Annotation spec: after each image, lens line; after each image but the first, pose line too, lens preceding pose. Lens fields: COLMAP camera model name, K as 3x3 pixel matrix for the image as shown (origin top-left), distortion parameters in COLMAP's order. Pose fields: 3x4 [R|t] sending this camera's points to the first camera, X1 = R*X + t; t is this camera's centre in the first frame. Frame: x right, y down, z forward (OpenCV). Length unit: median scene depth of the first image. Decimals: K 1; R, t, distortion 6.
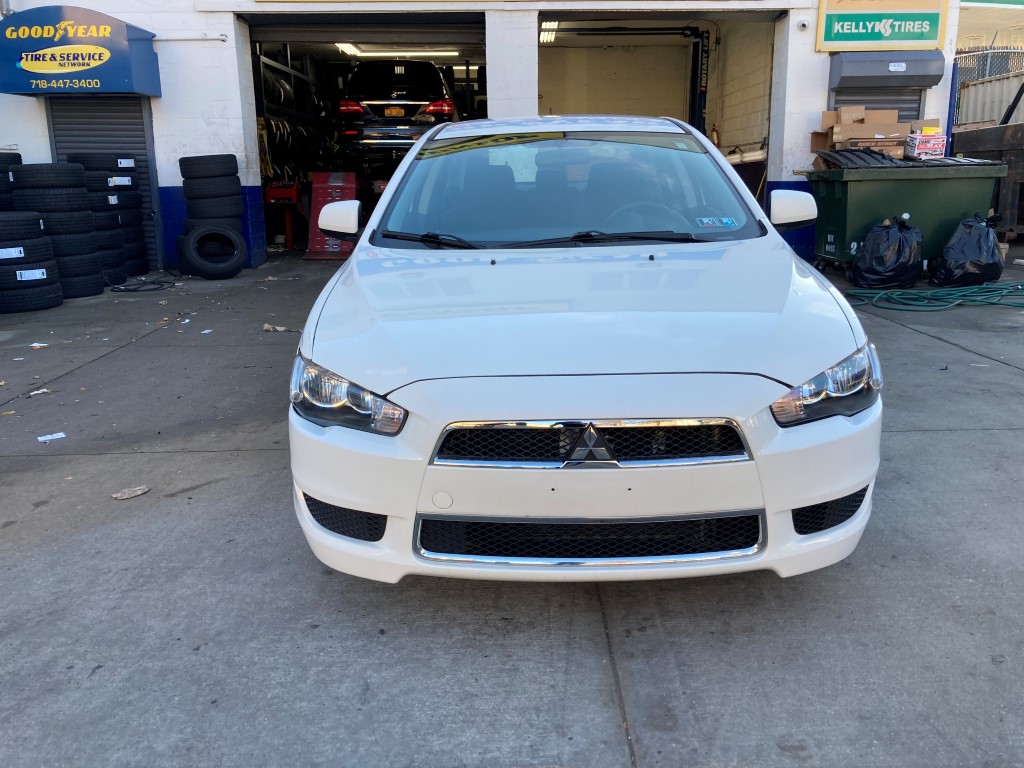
lens RADIAL K [[845.5, 0, 511.9], [0, 845.5, 376.5], [0, 0, 1]] dist [0.009495, 0.008584]
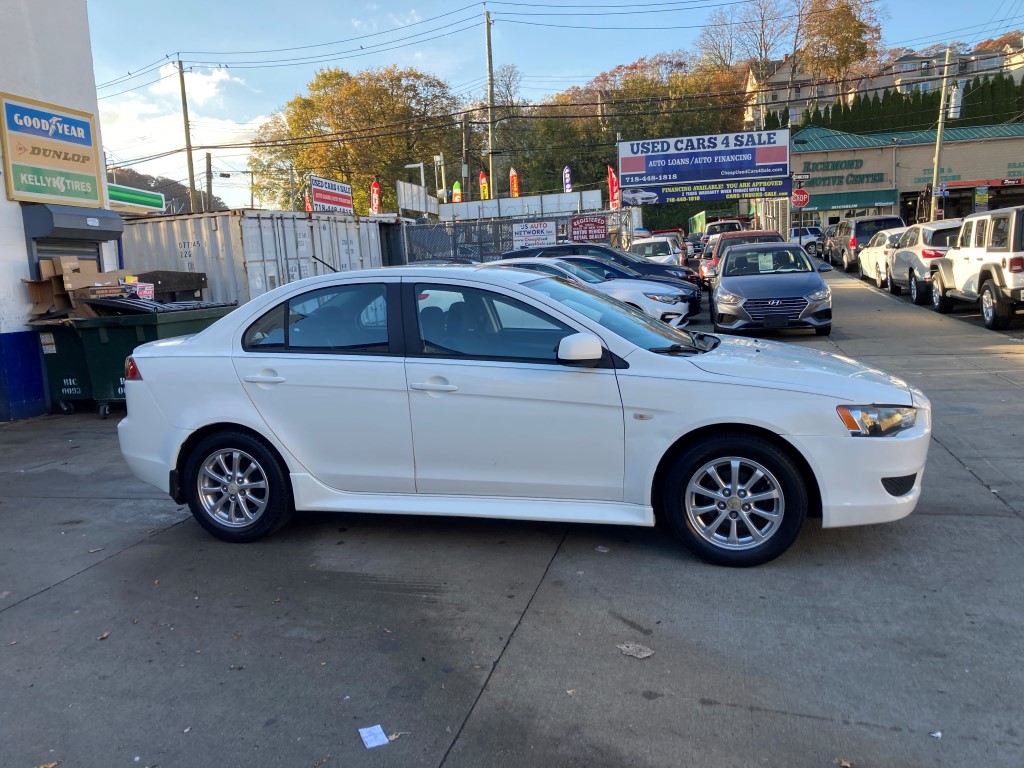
lens RADIAL K [[845.5, 0, 509.4], [0, 845.5, 387.7], [0, 0, 1]] dist [0.009495, 0.008584]
pose [[0.237262, -0.128581, 0.962899, -1.559497], [0.278711, 0.958541, 0.059323, -0.271440], [-0.930606, 0.254296, 0.263262, 0.940360]]
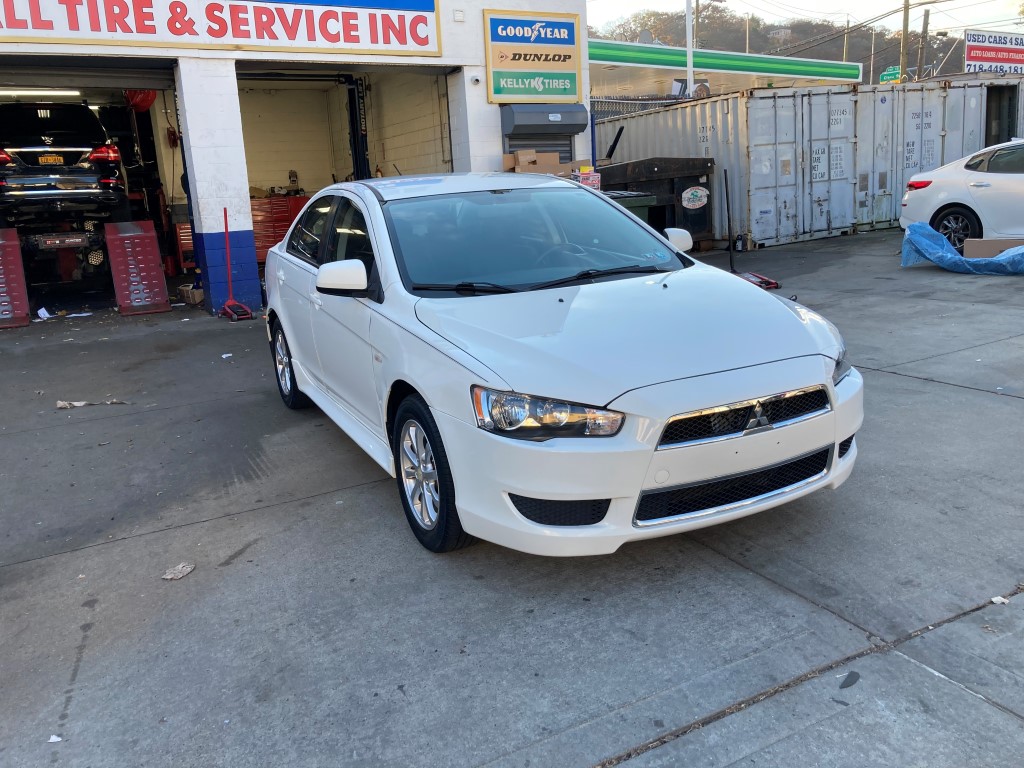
lens RADIAL K [[845.5, 0, 512.4], [0, 845.5, 384.7], [0, 0, 1]] dist [0.009495, 0.008584]
pose [[0.885550, -0.138120, 0.443536, -0.595193], [0.150720, 0.988552, 0.006919, -0.028618], [-0.439414, 0.060723, 0.896230, -0.068810]]
